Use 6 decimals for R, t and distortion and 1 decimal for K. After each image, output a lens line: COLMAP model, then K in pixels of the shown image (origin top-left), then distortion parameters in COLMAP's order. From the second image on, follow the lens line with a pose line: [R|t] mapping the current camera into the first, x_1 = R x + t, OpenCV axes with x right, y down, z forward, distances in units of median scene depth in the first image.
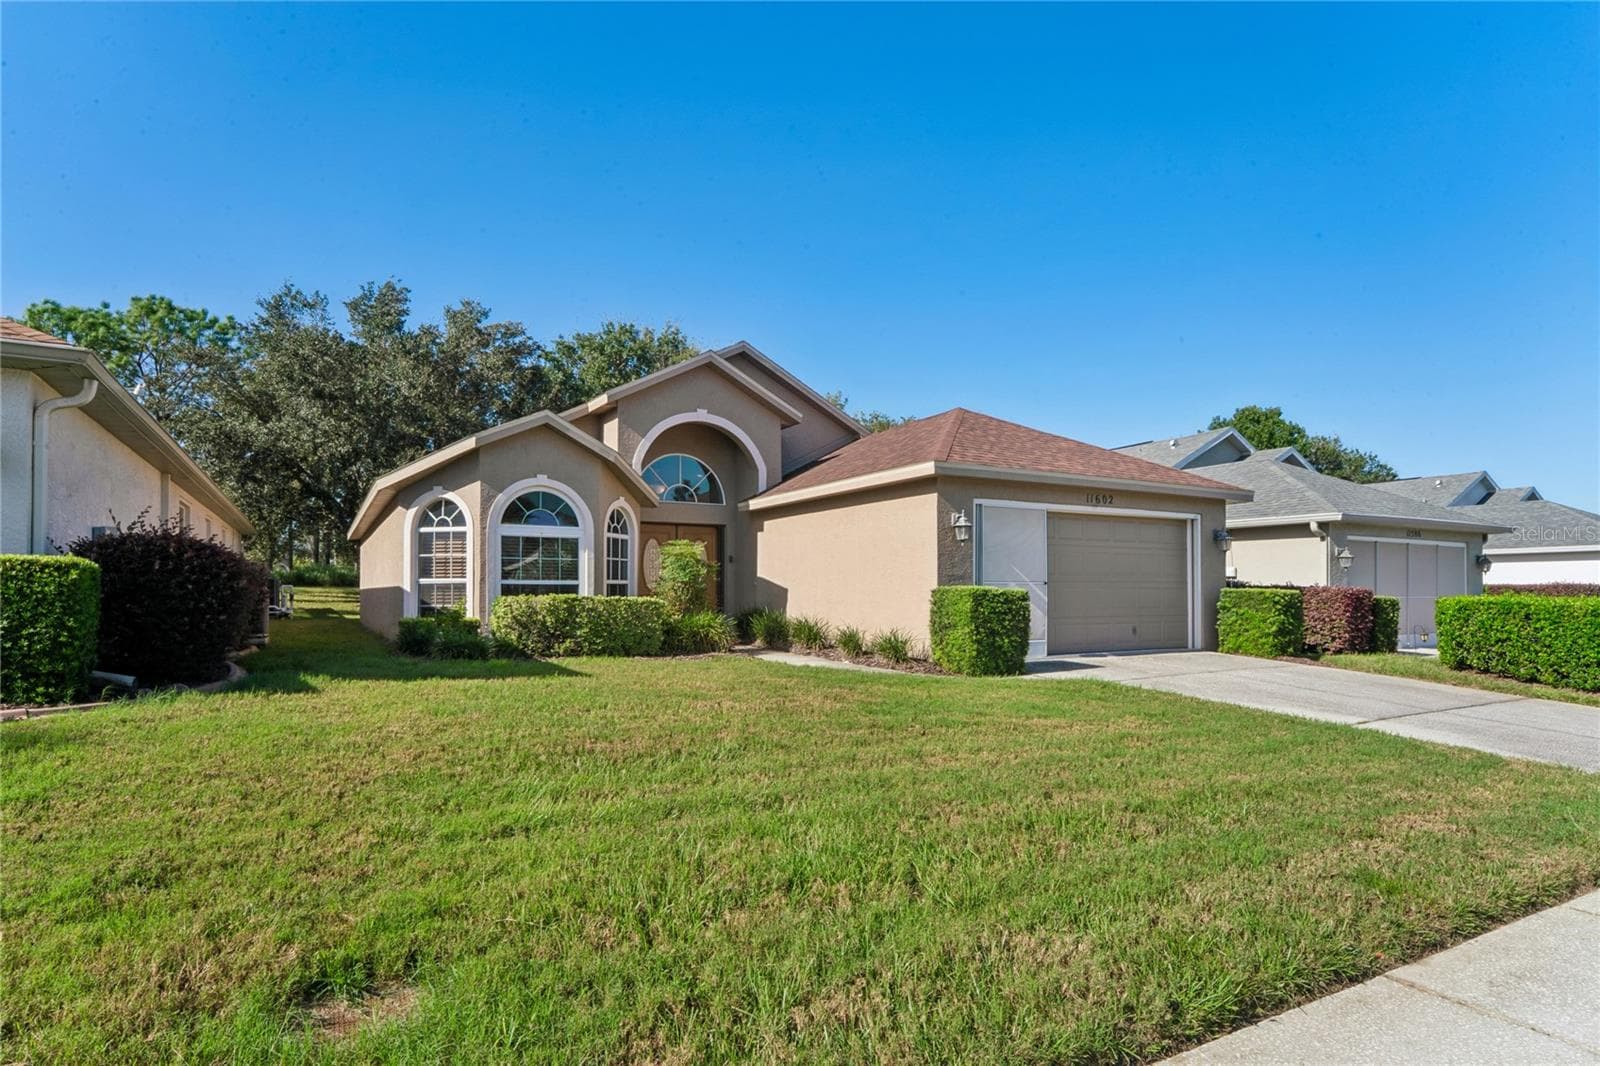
lens RADIAL K [[840.9, 0, 778.5], [0, 840.9, 583.5], [0, 0, 1]] dist [0.000305, -0.000513]
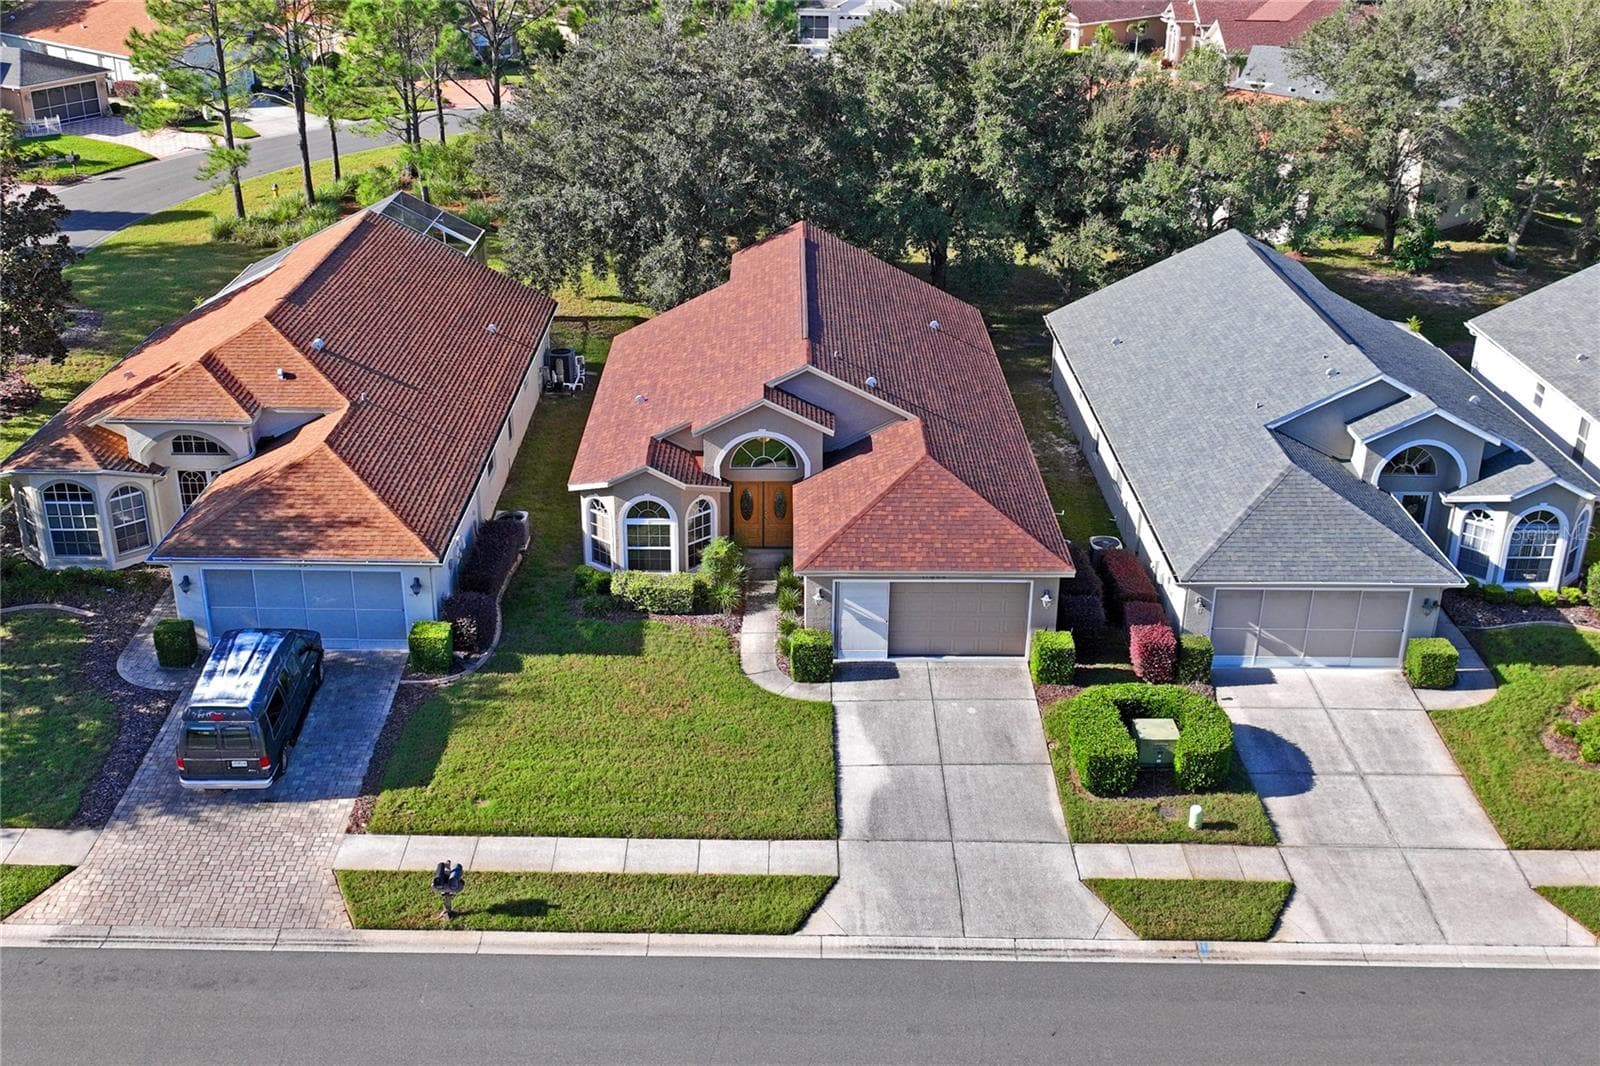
lens RADIAL K [[1636.8, 0, 800.1], [0, 1636.8, 531.0], [0, 0, 1]] dist [0.003959, 0.000000]
pose [[0.879879, 0.203007, -0.429653, 1.485221], [-0.004917, 0.907996, 0.418951, -1.492799], [0.475173, -0.366514, 0.799924, -1.612937]]
